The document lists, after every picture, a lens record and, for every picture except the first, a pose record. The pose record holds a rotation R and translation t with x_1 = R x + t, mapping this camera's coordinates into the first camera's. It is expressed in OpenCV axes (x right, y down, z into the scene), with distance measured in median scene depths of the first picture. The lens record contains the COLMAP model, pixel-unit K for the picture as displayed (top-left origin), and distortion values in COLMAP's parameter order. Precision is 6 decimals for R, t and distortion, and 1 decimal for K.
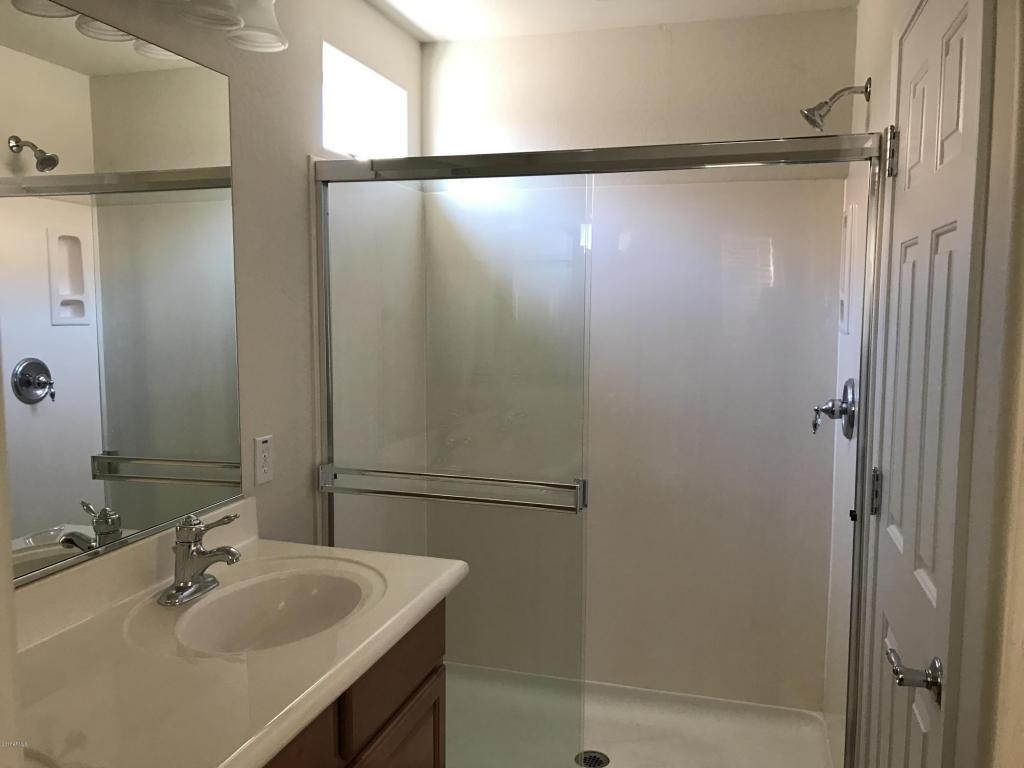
lens RADIAL K [[858.9, 0, 512.0], [0, 858.9, 384.0], [0, 0, 1]] dist [0.034565, -0.009808]
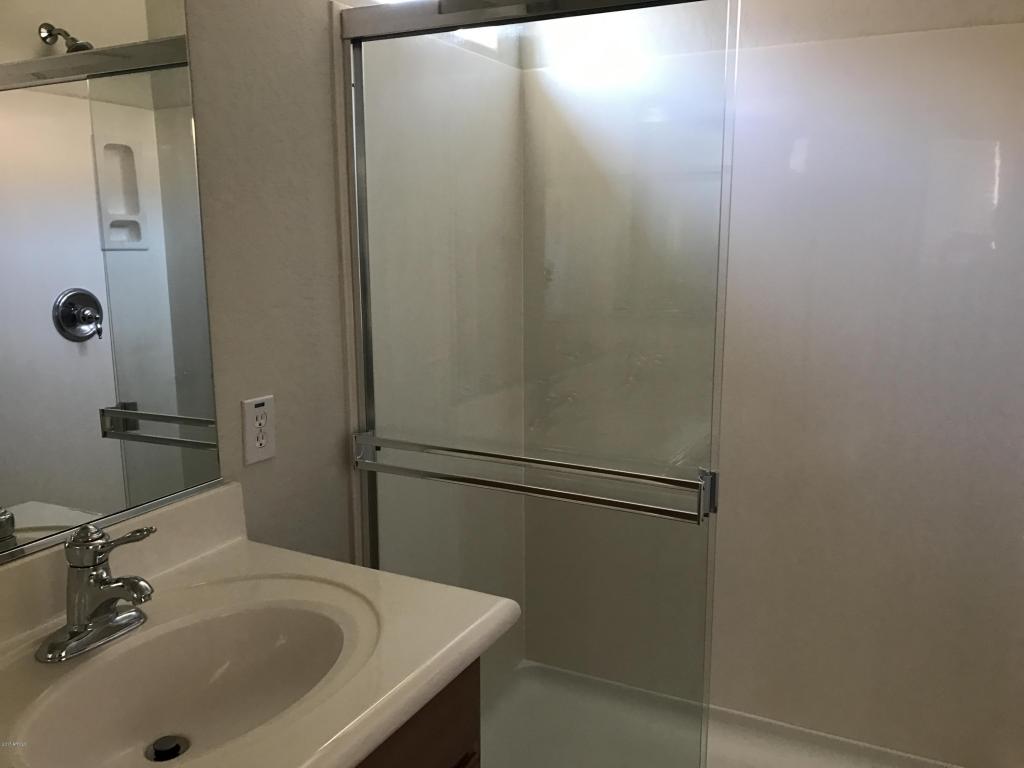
lens RADIAL K [[858.9, 0, 512.0], [0, 858.9, 384.0], [0, 0, 1]] dist [0.034565, -0.009808]
pose [[0.980900, 0.021189, -0.193356, 0.054826], [-0.005656, 0.996736, 0.080534, -0.009057], [0.194432, -0.077902, 0.977818, 0.303556]]
